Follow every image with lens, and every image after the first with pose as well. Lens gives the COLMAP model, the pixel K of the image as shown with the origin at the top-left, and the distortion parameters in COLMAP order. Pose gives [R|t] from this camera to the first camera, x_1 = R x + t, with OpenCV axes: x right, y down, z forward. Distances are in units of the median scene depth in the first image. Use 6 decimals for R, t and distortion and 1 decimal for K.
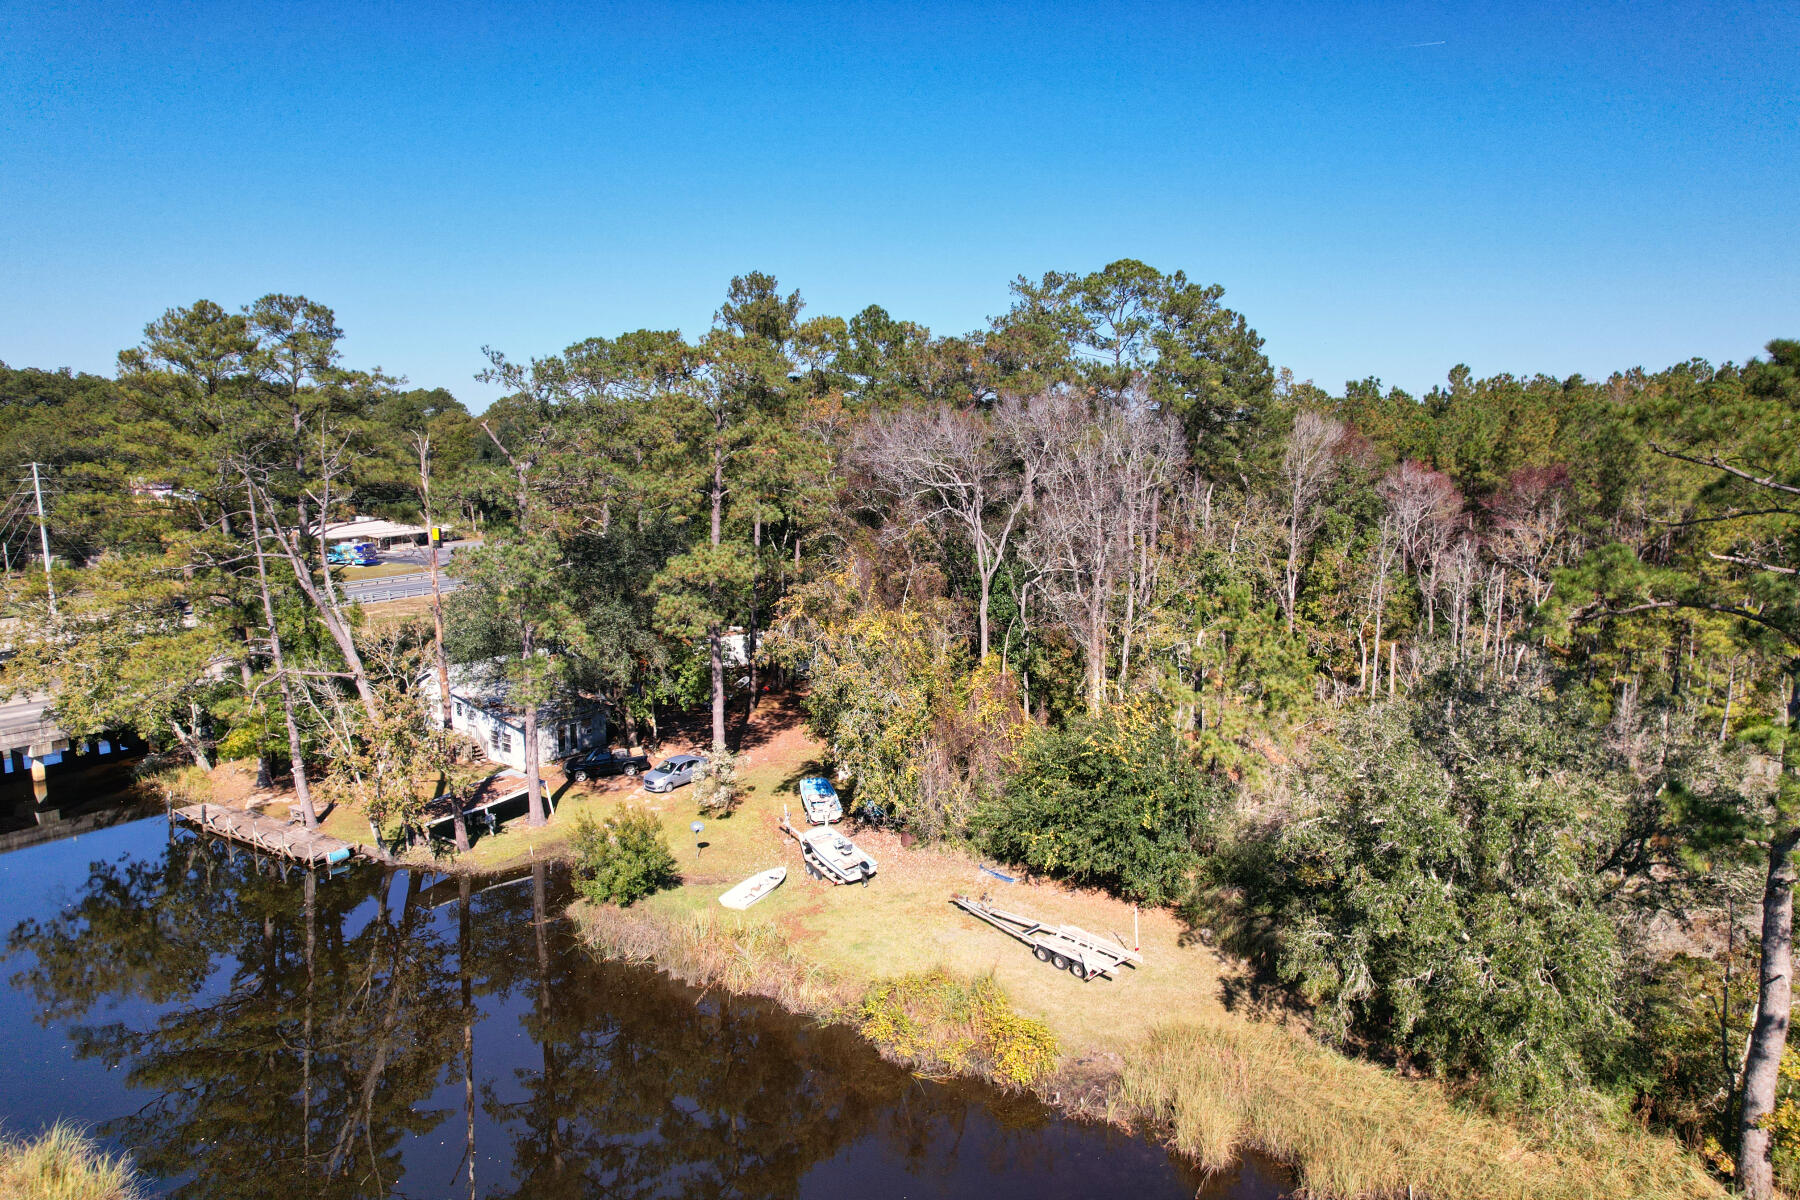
lens RADIAL K [[1179.6, 0, 895.1], [0, 1179.6, 603.4], [0, 0, 1]] dist [-0.086274, 0.083277]
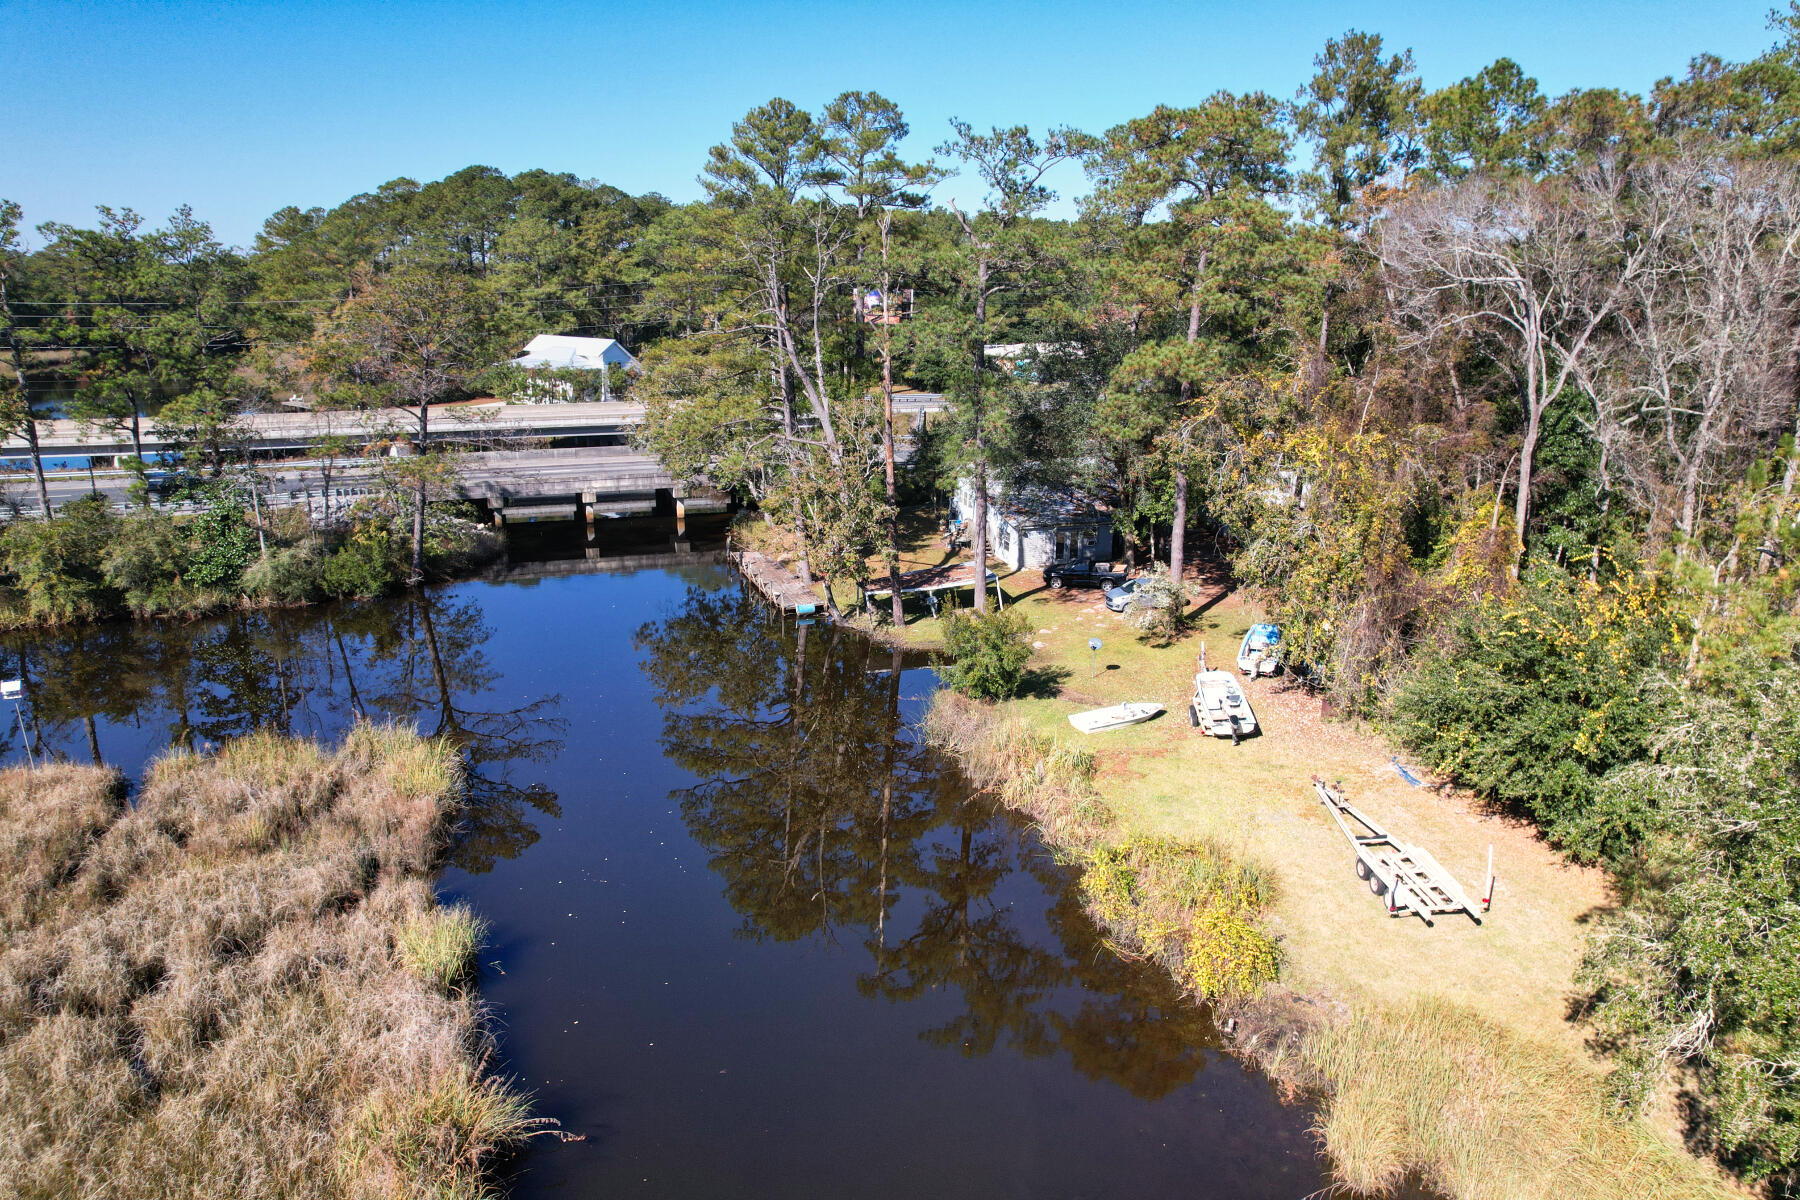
lens RADIAL K [[1179.6, 0, 895.1], [0, 1179.6, 603.4], [0, 0, 1]] dist [-0.086274, 0.083277]
pose [[0.779893, 0.174052, -0.601226, 0.249388], [-0.101123, 0.982977, 0.153394, 0.031639], [0.617690, -0.058833, 0.784218, 0.170445]]
